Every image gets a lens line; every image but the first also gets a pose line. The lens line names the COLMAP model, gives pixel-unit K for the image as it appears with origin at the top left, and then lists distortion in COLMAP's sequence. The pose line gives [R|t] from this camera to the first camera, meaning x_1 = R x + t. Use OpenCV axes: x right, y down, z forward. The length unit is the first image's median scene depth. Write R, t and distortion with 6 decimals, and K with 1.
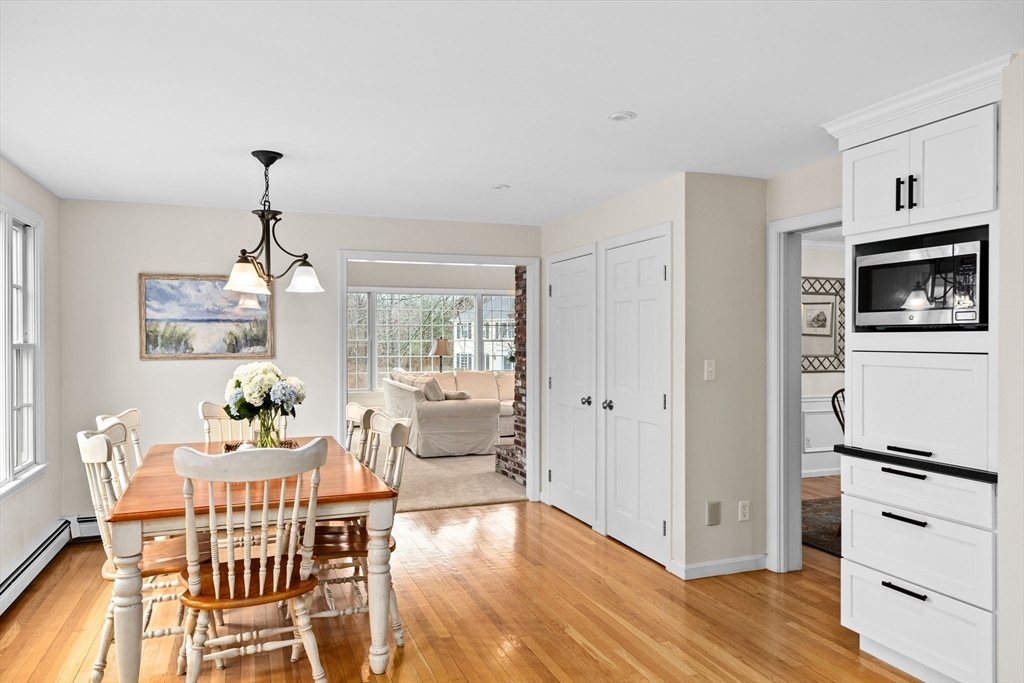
lens RADIAL K [[719.8, 0, 512.0], [0, 719.8, 341.5], [0, 0, 1]] dist [0.001062, 0.001000]
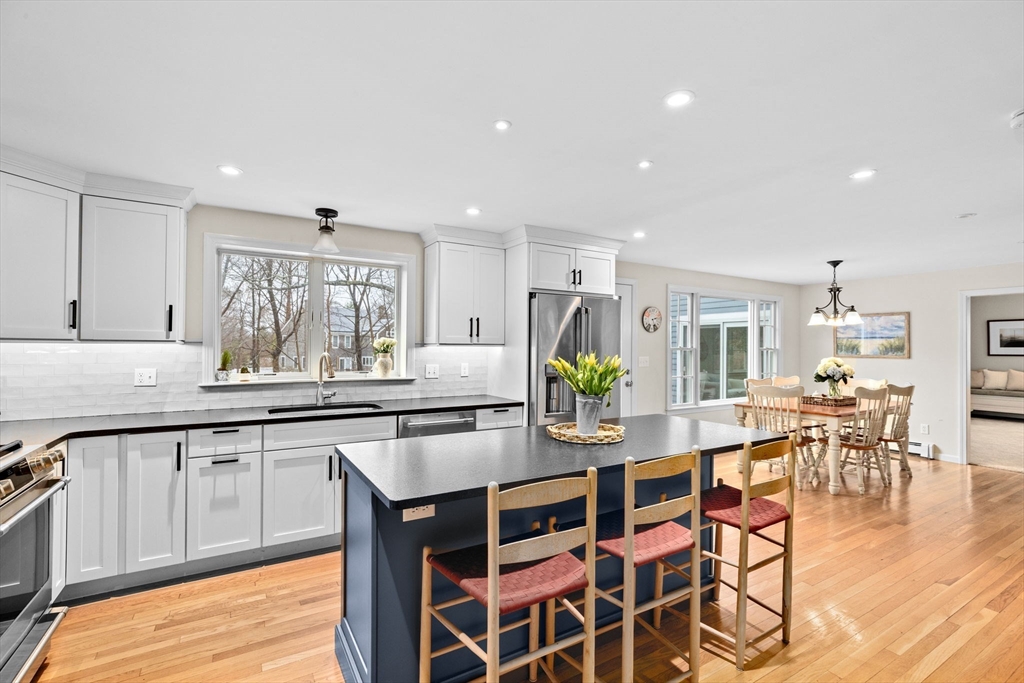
lens RADIAL K [[462.7, 0, 515.2], [0, 462.7, 342.2], [0, 0, 1]] dist [0.000480, 0.000770]
pose [[0.185730, -0.007224, -0.982574, 0.619255], [-0.012469, 0.999875, -0.009708, 0.006356], [0.982522, 0.014055, 0.185617, -0.149079]]
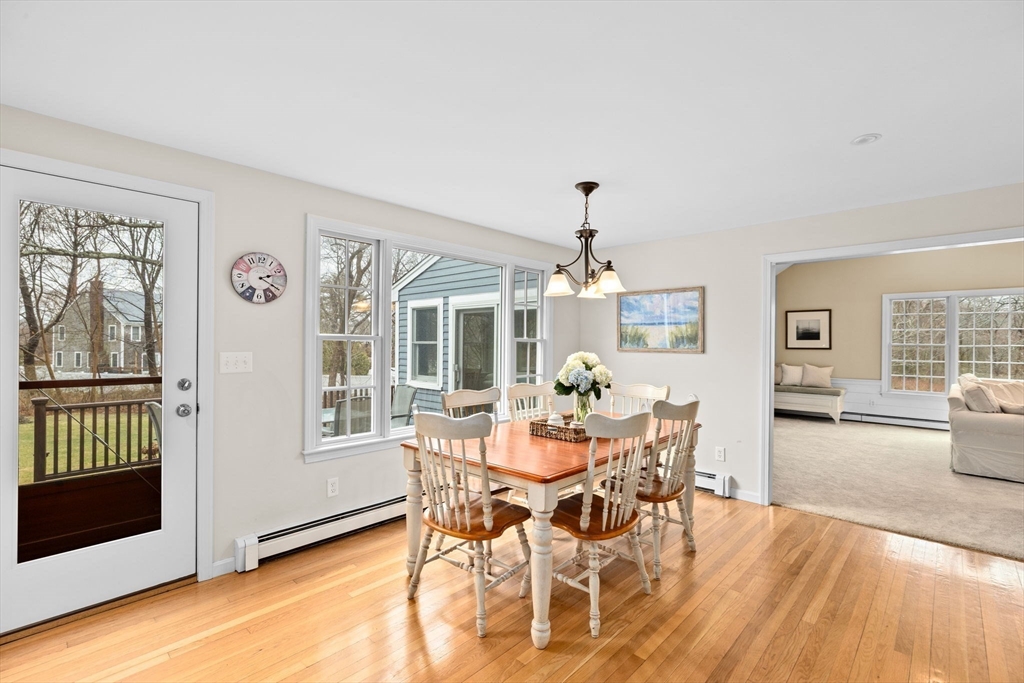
lens RADIAL K [[462.7, 0, 515.2], [0, 462.7, 342.2], [0, 0, 1]] dist [0.000480, 0.000770]
pose [[0.448173, 0.005532, -0.893930, 0.233675], [-0.014819, 0.999889, -0.001242, 0.010432], [0.893824, 0.013804, 0.448205, 0.386613]]
